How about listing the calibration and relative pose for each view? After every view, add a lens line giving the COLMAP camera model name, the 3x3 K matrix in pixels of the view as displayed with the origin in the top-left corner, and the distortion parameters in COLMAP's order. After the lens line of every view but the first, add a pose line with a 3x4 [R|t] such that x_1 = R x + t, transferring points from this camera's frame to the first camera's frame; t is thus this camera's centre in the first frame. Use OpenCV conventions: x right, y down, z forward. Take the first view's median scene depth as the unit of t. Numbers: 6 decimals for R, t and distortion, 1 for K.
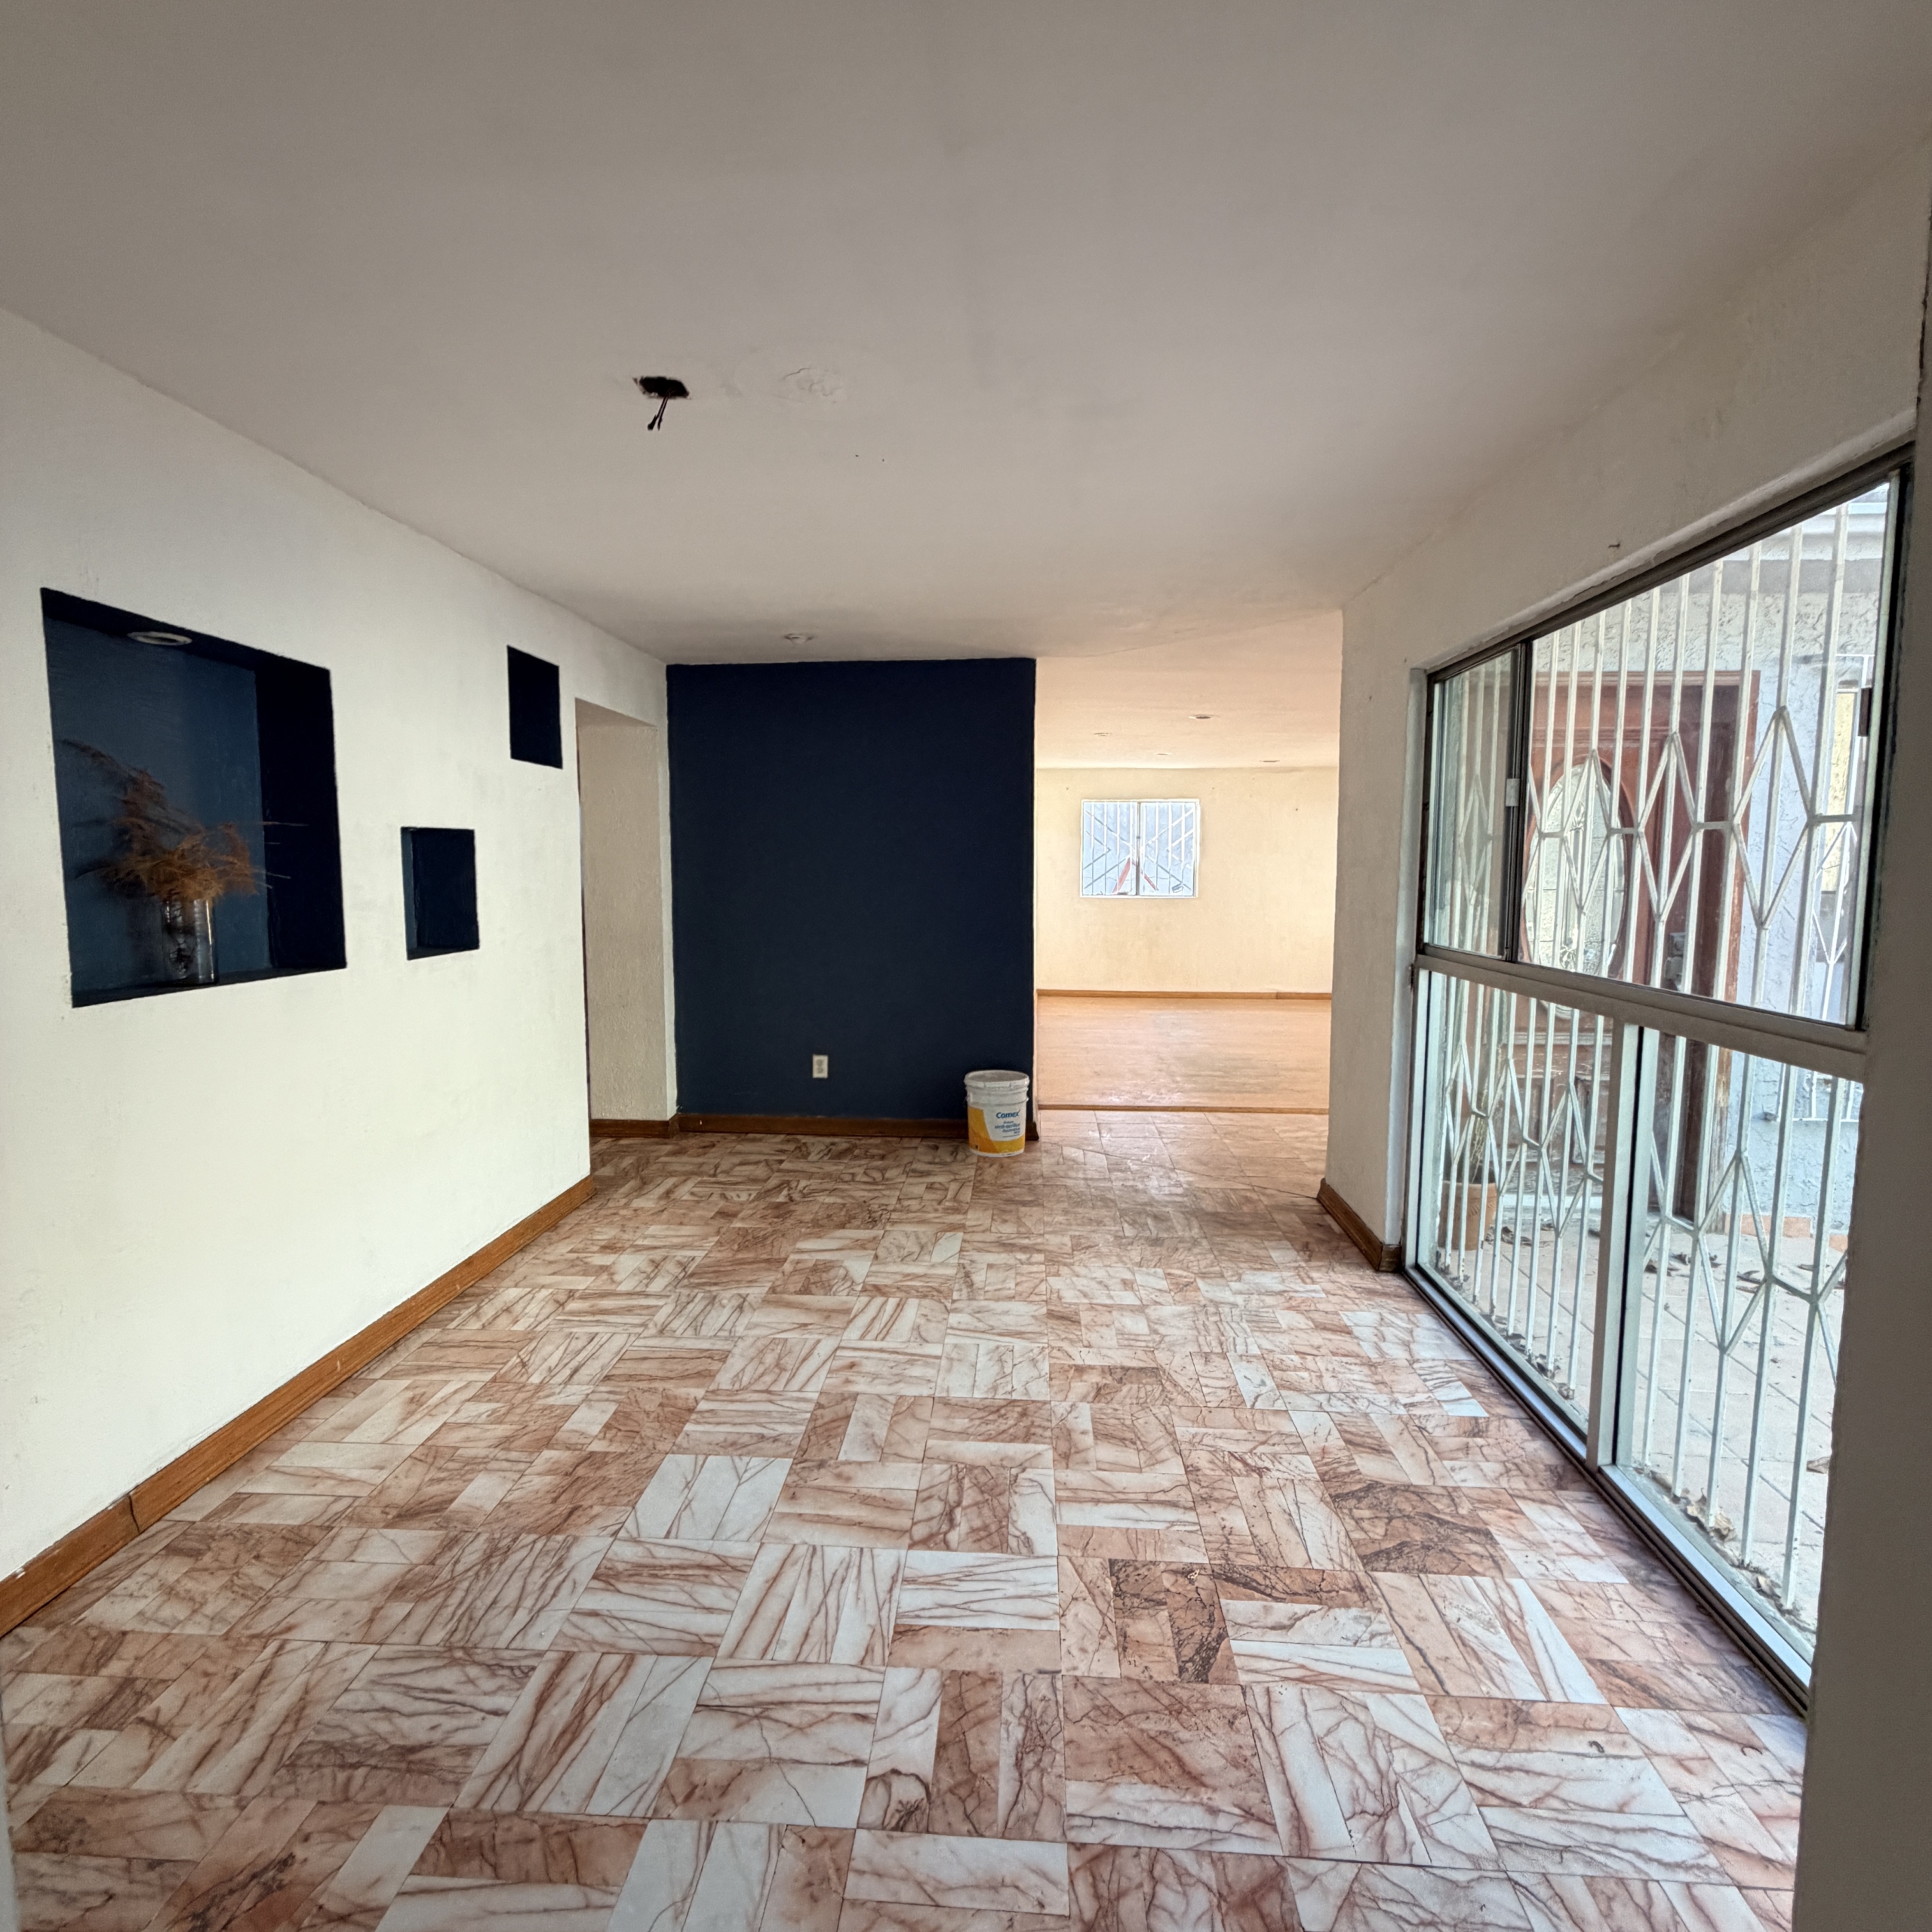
lens RADIAL K [[1011.9, 0, 966.0], [0, 1011.9, 969.1], [0, 0, 1]] dist [-0.003000, 0.001846]
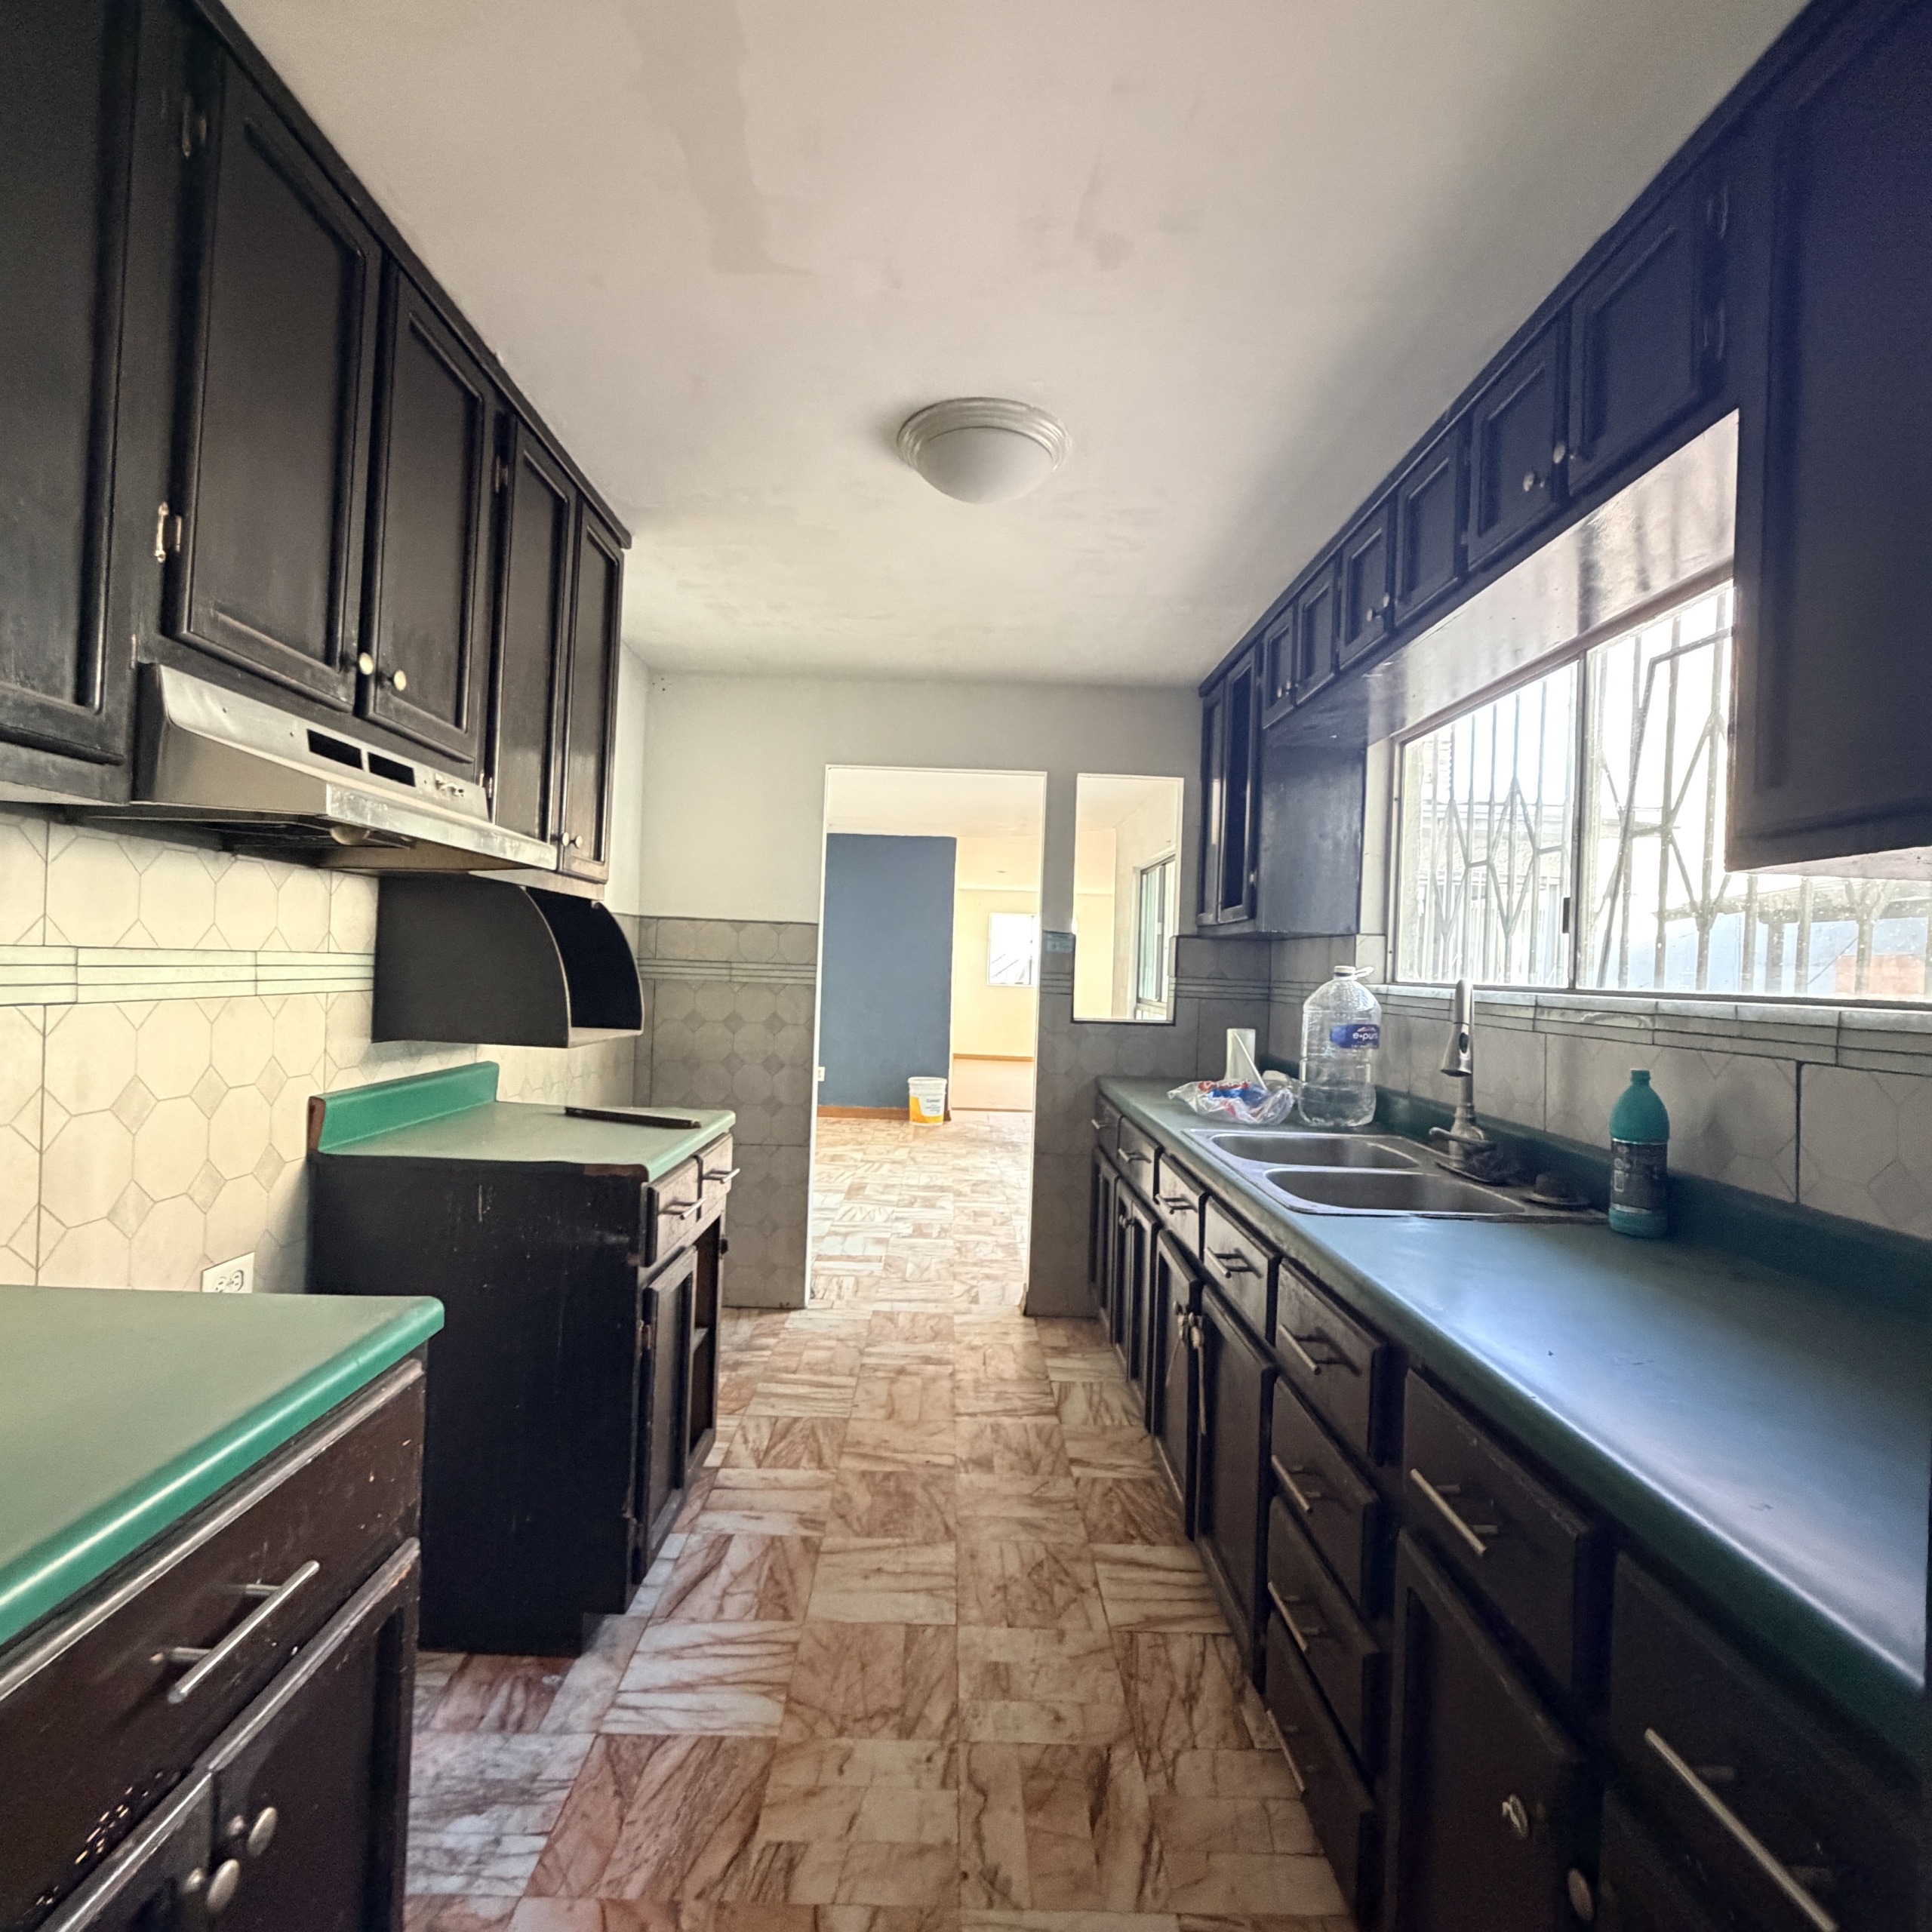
lens RADIAL K [[1011.9, 0, 966.4], [0, 1011.9, 962.0], [0, 0, 1]] dist [-0.003000, 0.001846]
pose [[0.996510, 0.031991, 0.077096, -0.047676], [-0.023974, 0.994417, -0.102764, 0.096891], [-0.079953, 0.100558, 0.991713, -0.804167]]
